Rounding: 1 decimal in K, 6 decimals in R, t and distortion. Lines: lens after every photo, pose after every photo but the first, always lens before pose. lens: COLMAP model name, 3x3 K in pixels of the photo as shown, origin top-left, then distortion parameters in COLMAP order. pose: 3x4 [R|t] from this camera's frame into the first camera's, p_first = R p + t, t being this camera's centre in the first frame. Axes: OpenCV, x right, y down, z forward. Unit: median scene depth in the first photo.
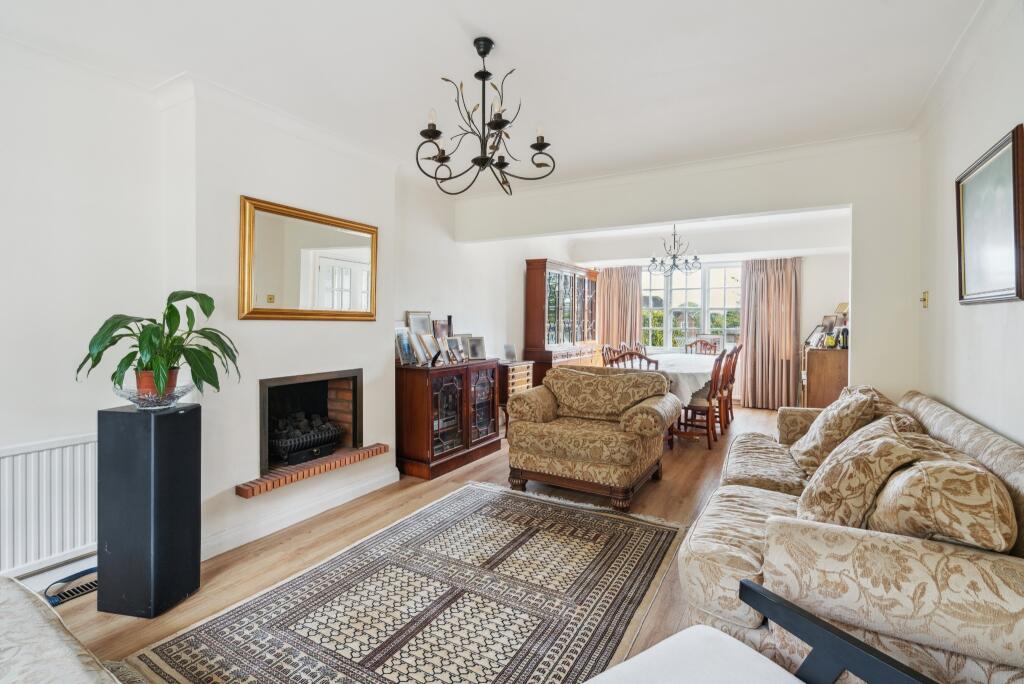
lens RADIAL K [[472.9, 0, 513.4], [0, 472.9, 323.8], [0, 0, 1]] dist [-0.006000, -0.000482]
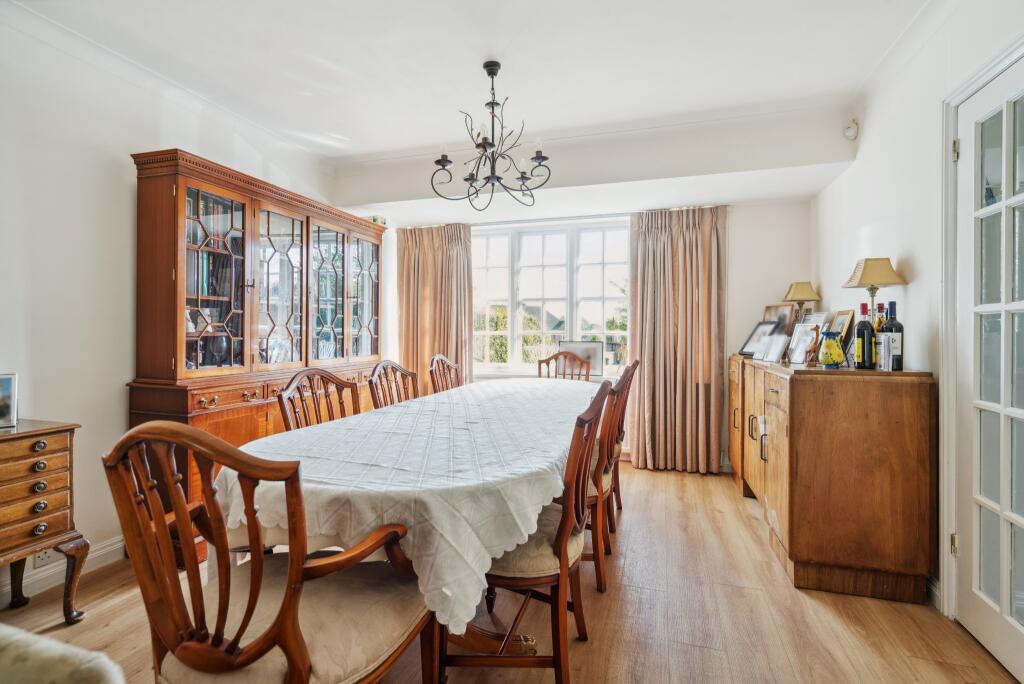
lens RADIAL K [[472.9, 0, 511.7], [0, 472.9, 335.3], [0, 0, 1]] dist [-0.006000, -0.000482]
pose [[0.973825, -0.008195, 0.227152, 0.284886], [0.007818, 0.999966, 0.002561, 0.018539], [-0.227165, -0.000718, 0.973856, 0.638899]]
